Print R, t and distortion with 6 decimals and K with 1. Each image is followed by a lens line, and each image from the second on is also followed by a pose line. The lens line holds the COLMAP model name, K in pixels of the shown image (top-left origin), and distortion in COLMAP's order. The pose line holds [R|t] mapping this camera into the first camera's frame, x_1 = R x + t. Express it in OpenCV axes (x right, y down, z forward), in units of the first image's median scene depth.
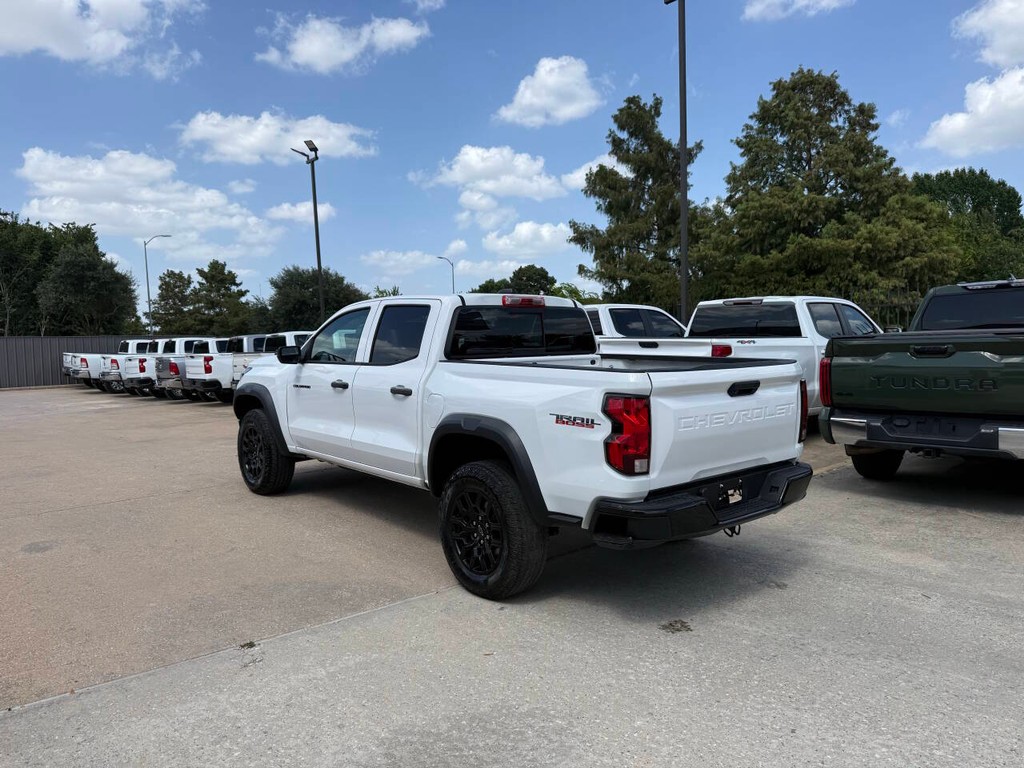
lens RADIAL K [[719.7, 0, 513.8], [0, 719.7, 393.1], [0, 0, 1]] dist [0.033221, -0.034694]
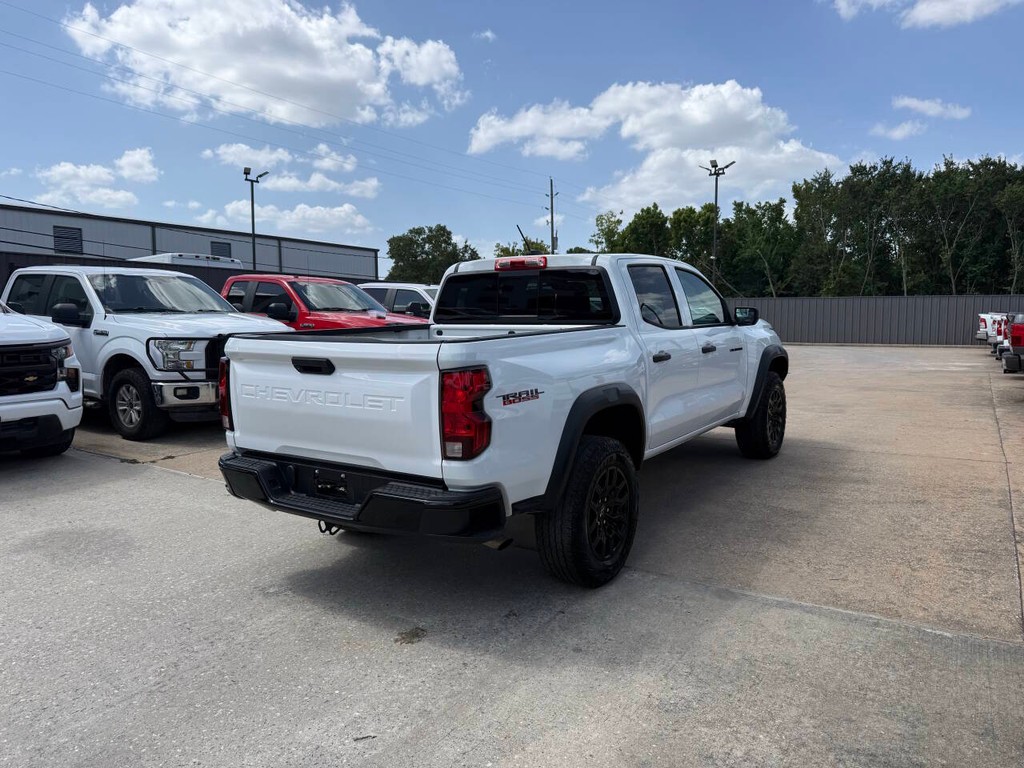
lens RADIAL K [[719.7, 0, 505.1], [0, 719.7, 377.5], [0, 0, 1]] dist [0.033221, -0.034694]
pose [[0.253593, 0.101595, -0.961961, 0.936904], [-0.065158, 0.994005, 0.087802, -0.064716], [0.965114, 0.040414, 0.258693, 0.771186]]
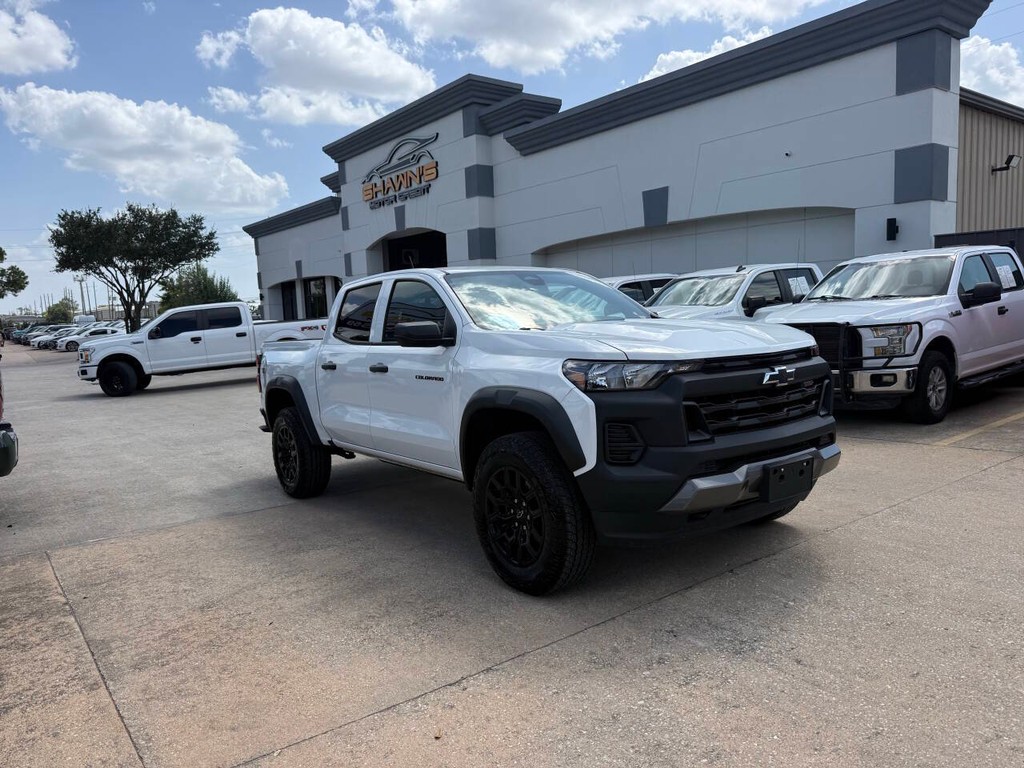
lens RADIAL K [[719.7, 0, 509.4], [0, 719.7, 375.3], [0, 0, 1]] dist [0.033221, -0.034694]
pose [[-0.994386, 0.056610, 0.089399, -0.250691], [0.069823, 0.985854, 0.152371, -0.158589], [-0.079508, 0.157758, -0.984272, 2.250117]]
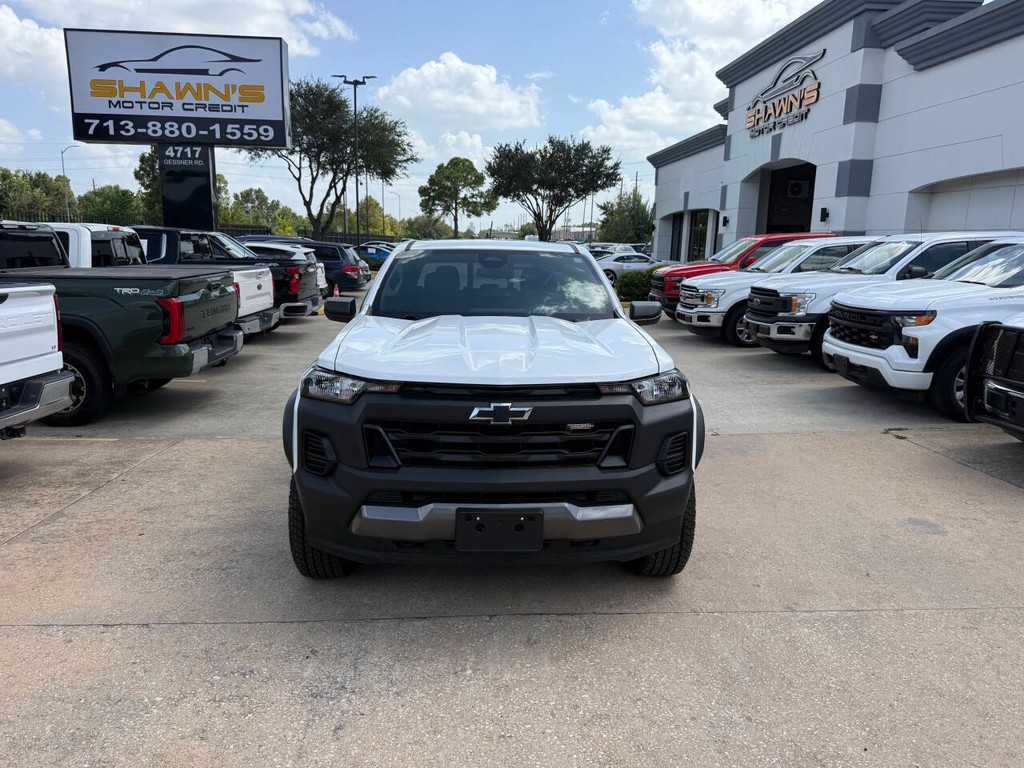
lens RADIAL K [[719.7, 0, 518.9], [0, 719.7, 383.1], [0, 0, 1]] dist [0.033221, -0.034694]
pose [[-0.791200, -0.107921, 0.601960, -0.788834], [0.040218, 0.972993, 0.227302, -0.190338], [-0.610233, 0.204051, -0.765492, 1.985981]]
